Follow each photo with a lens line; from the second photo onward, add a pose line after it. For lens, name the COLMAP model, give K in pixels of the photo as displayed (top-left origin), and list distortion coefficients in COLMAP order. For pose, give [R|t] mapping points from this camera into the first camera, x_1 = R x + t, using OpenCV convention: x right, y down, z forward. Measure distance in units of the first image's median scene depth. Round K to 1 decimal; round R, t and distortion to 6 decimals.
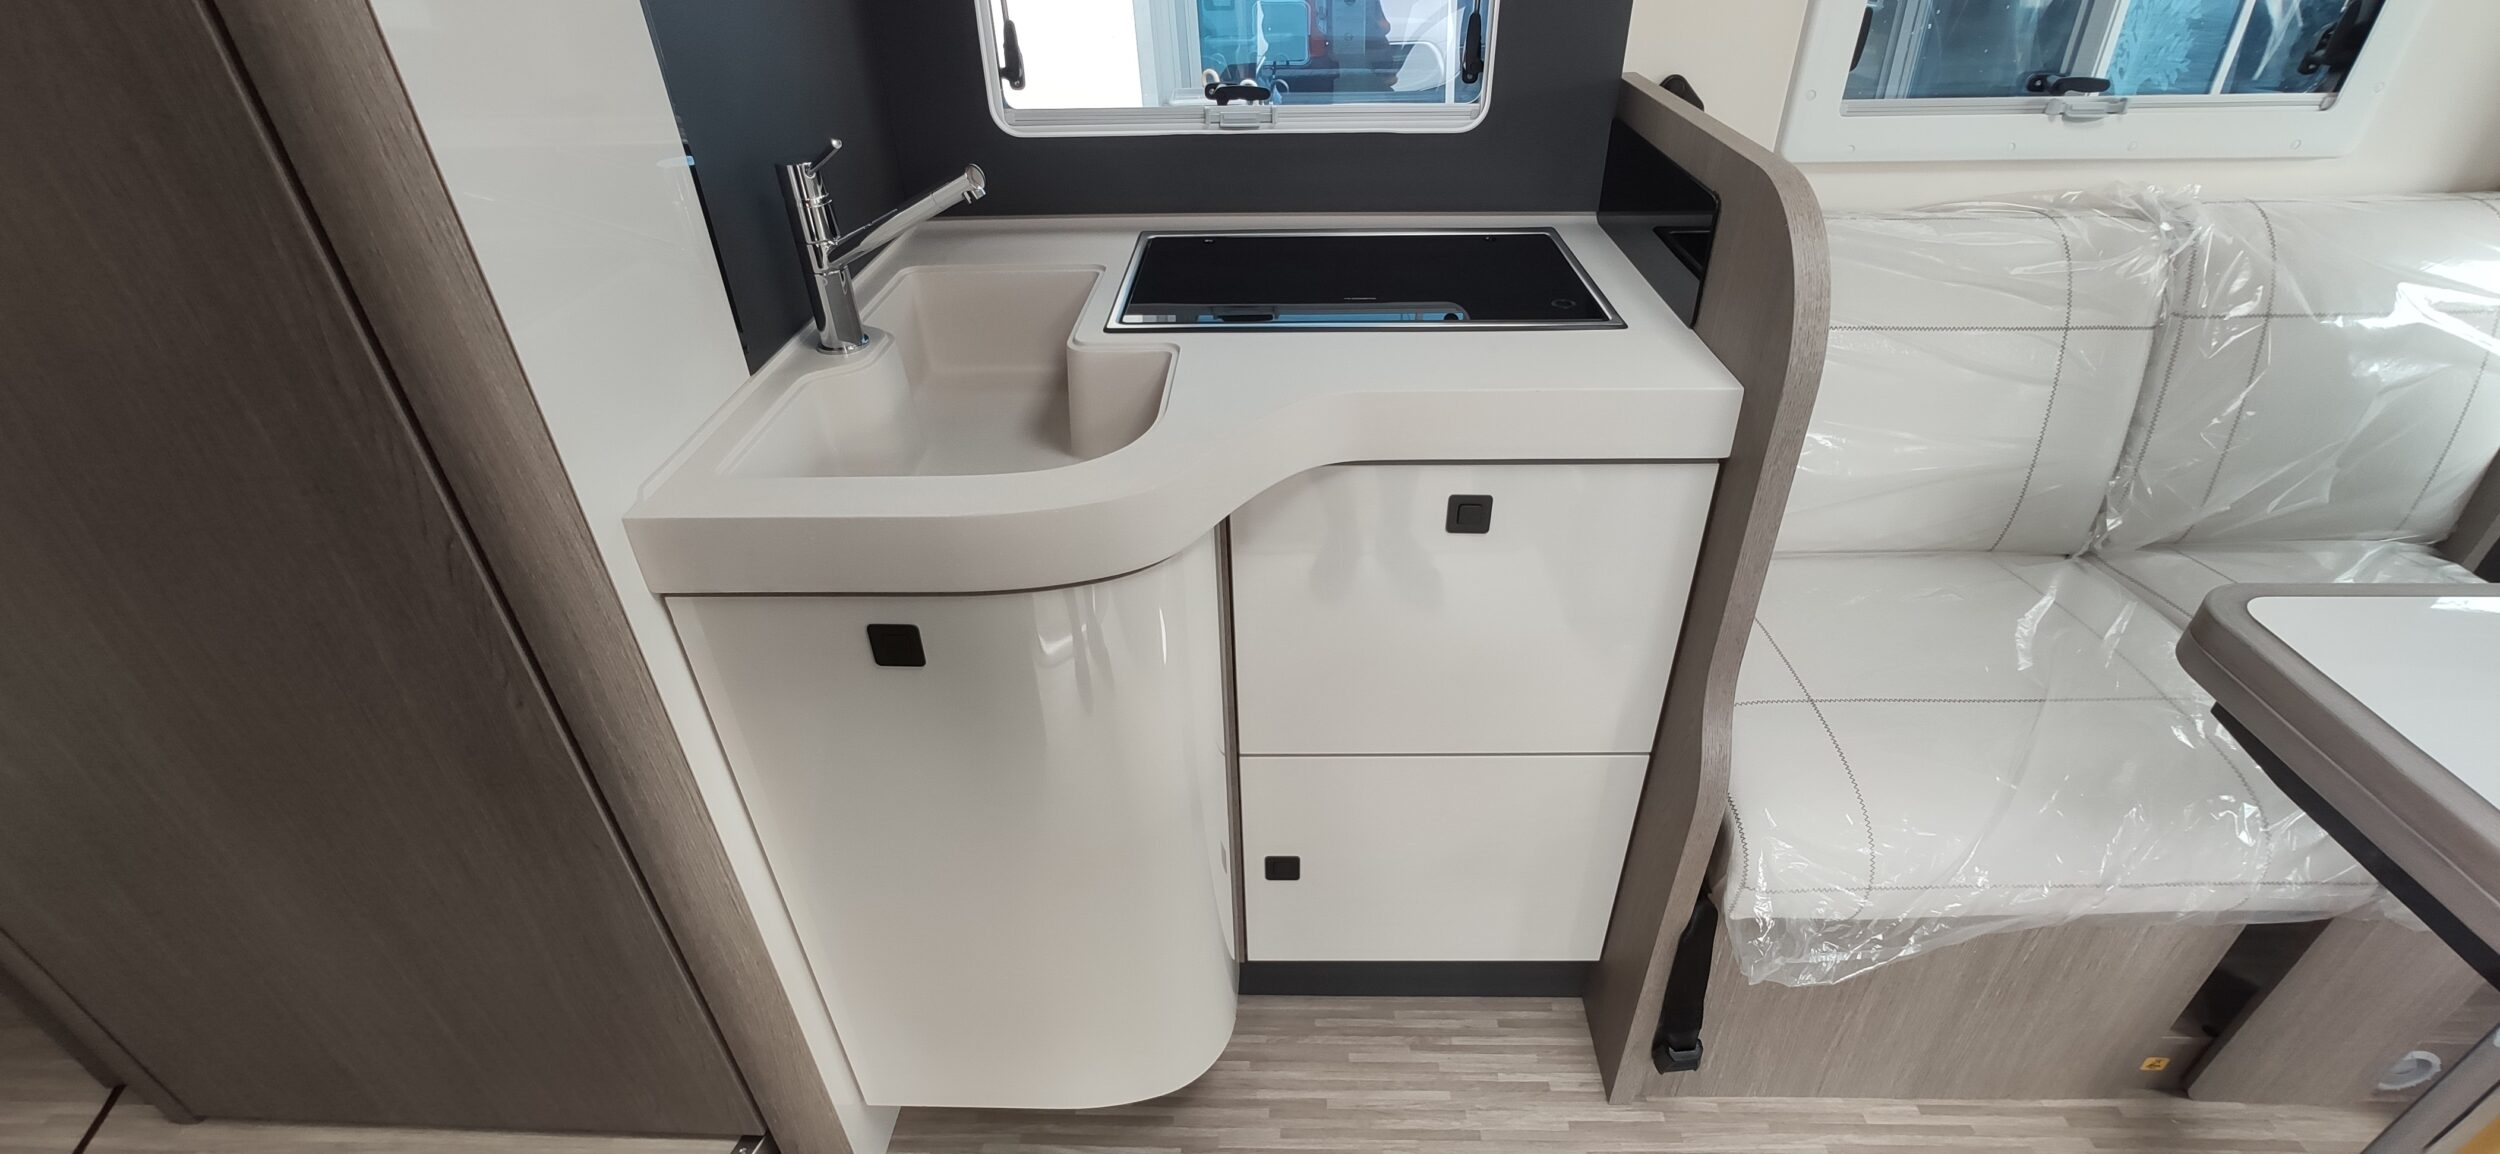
lens RADIAL K [[1089.2, 0, 1252.7], [0, 1089.2, 584.3], [0, 0, 1]] dist [-0.022619, 0.012243]
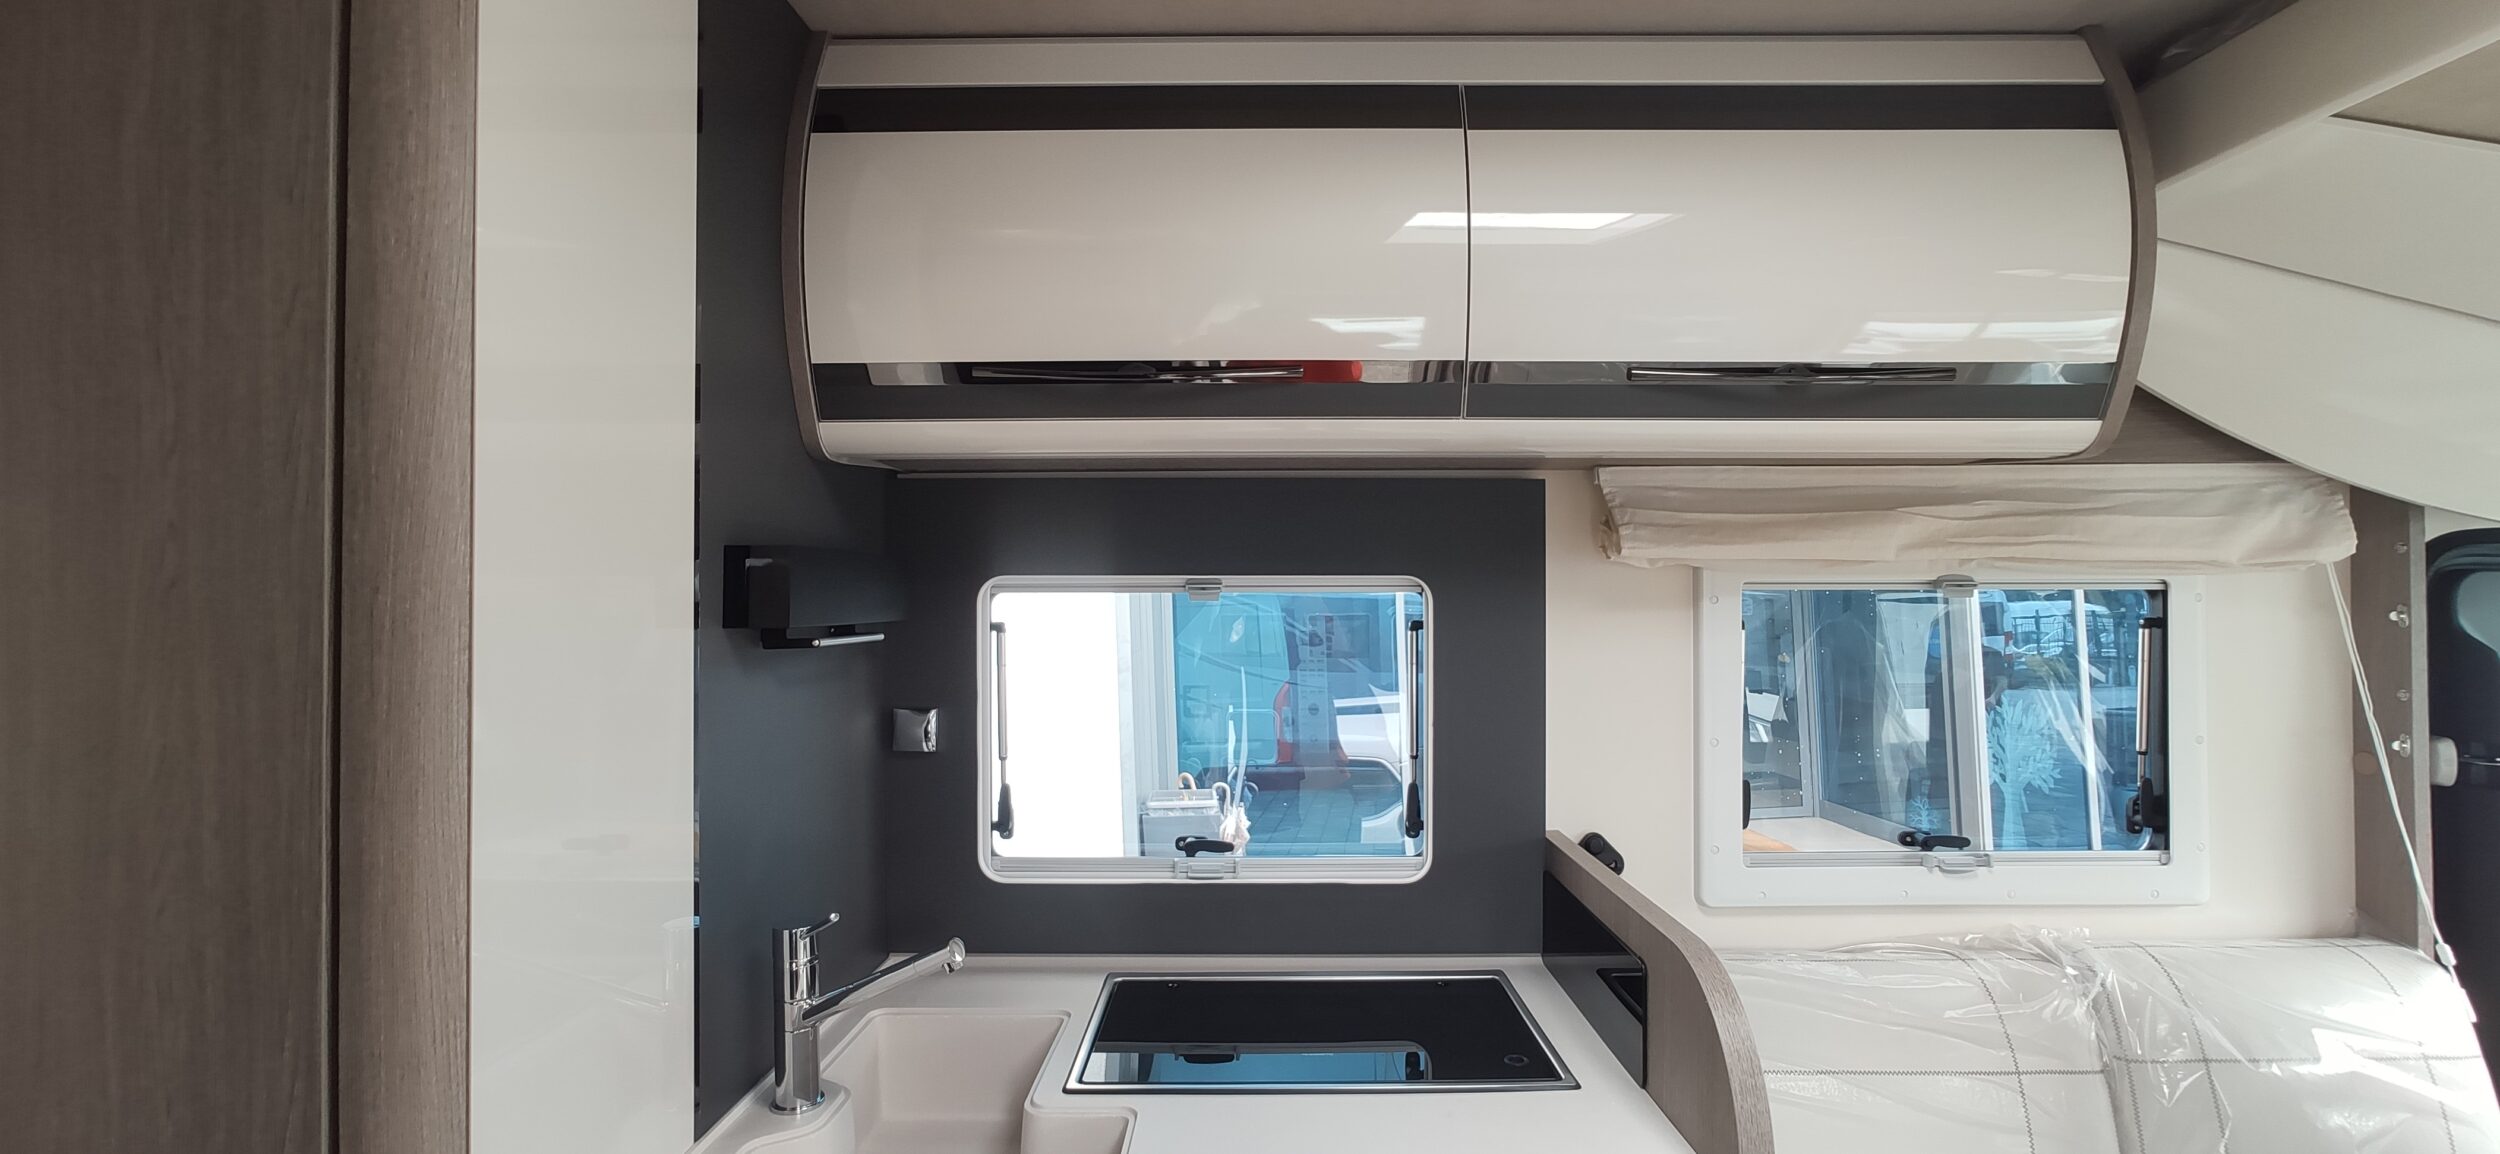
lens RADIAL K [[1089.2, 0, 1252.7], [0, 1089.2, 584.3], [0, 0, 1]] dist [-0.022619, 0.012243]
pose [[0.999683, 0.012741, 0.021724, 0.008555], [0.001844, 0.823263, -0.567657, -0.041638], [-0.025117, 0.567517, 0.822978, -0.075643]]
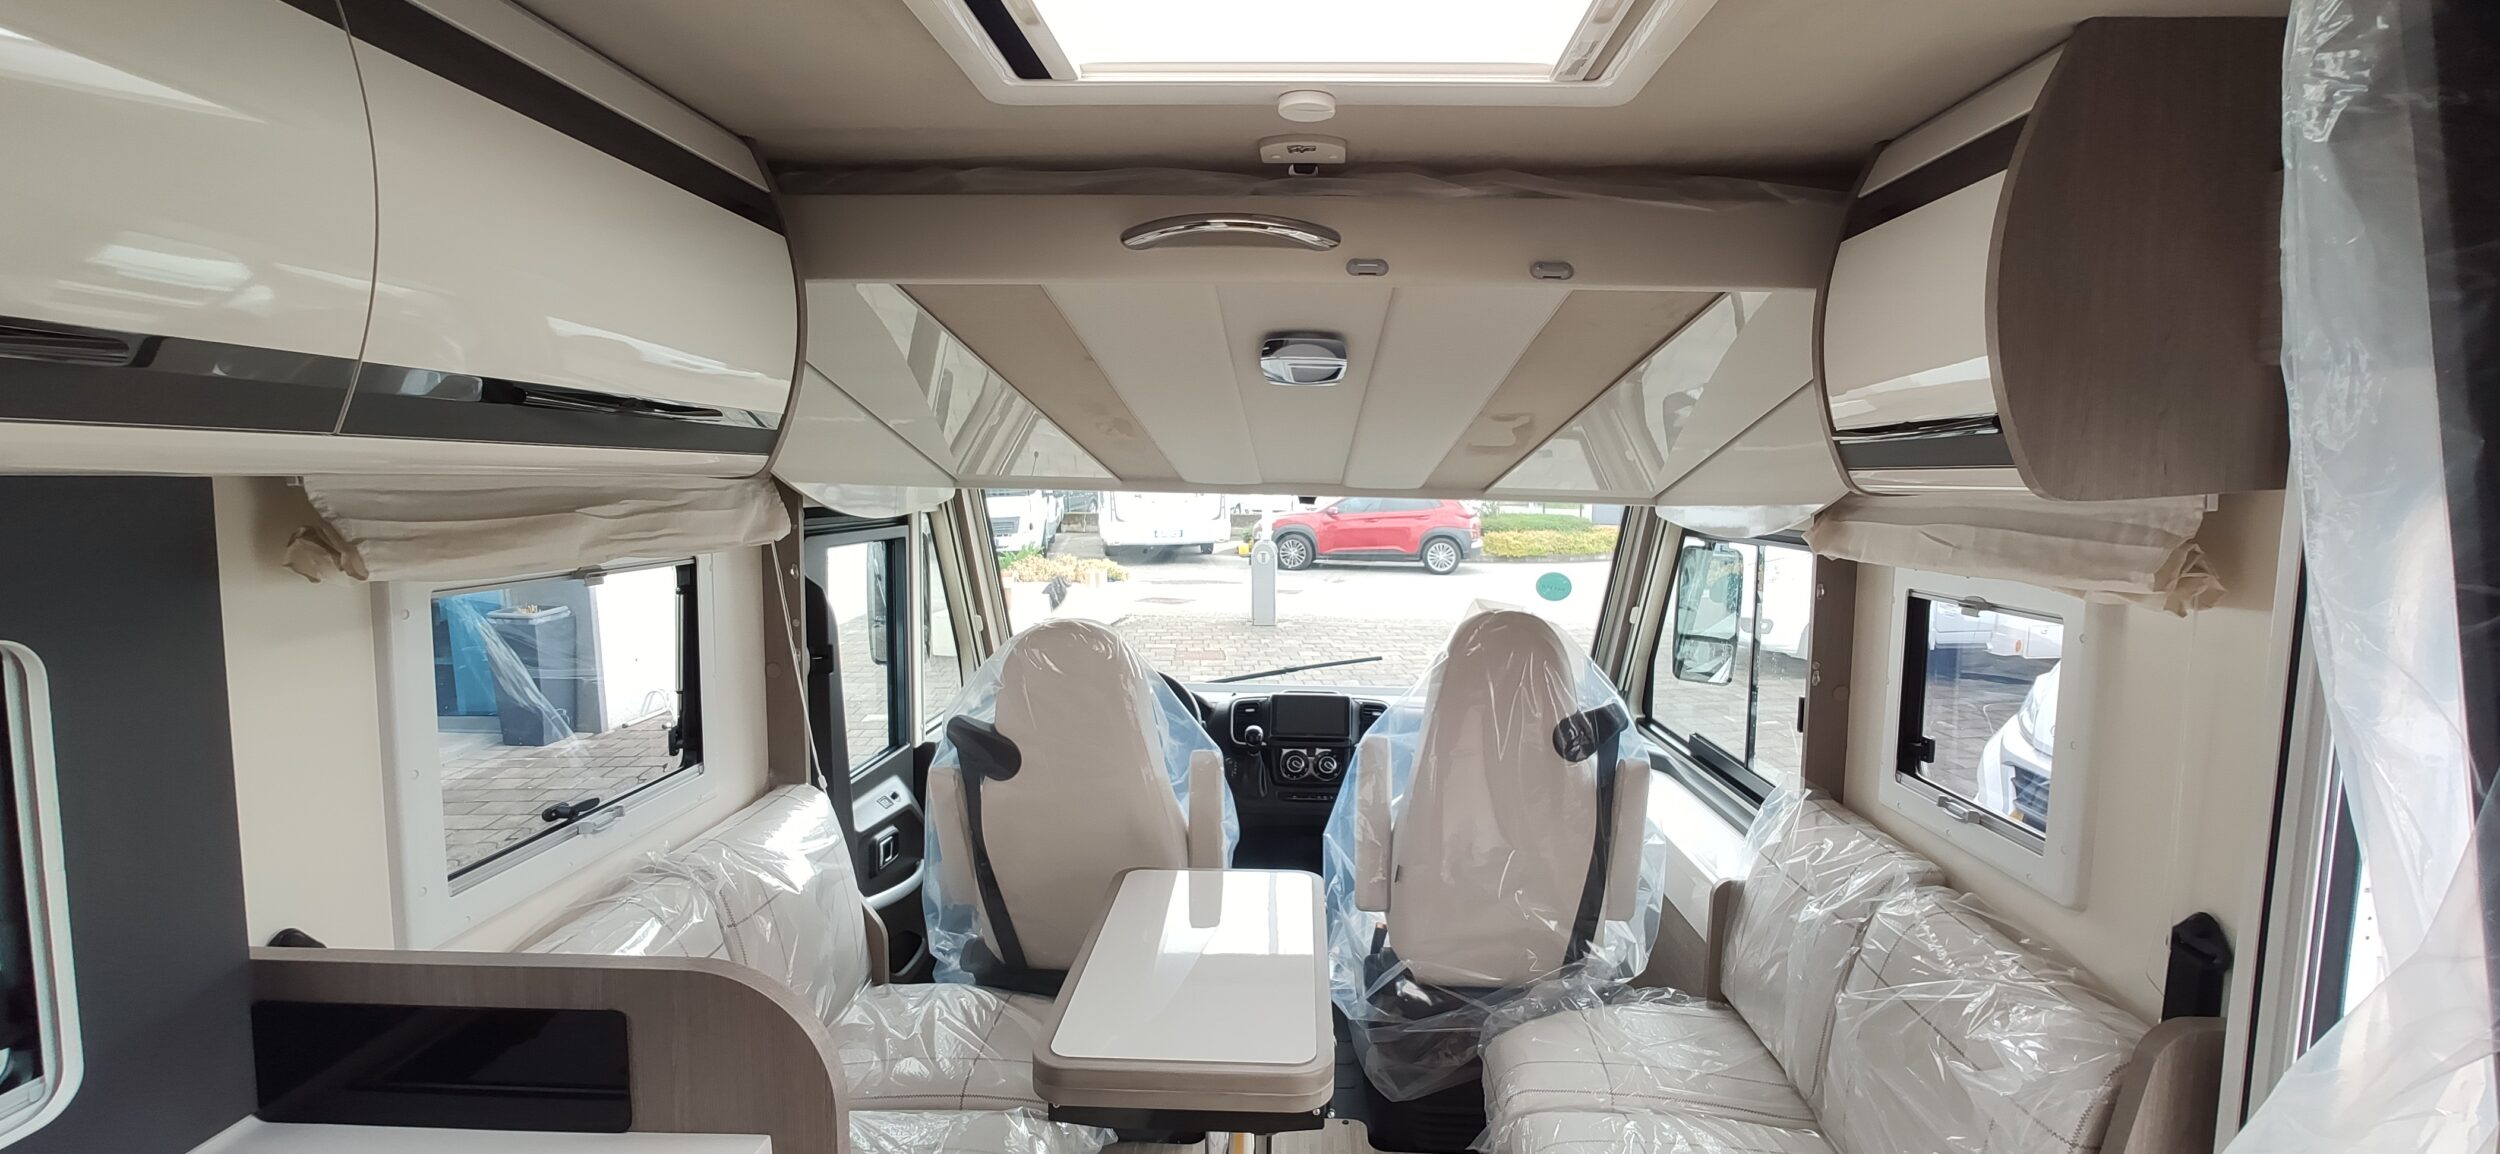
lens RADIAL K [[1089.2, 0, 1252.7], [0, 1089.2, 584.3], [0, 0, 1]] dist [-0.022619, 0.012243]
pose [[0.022589, -0.083035, 0.996291, -0.454463], [0.547053, 0.835141, 0.057201, -0.332740], [-0.836793, 0.543731, 0.064289, 0.132989]]
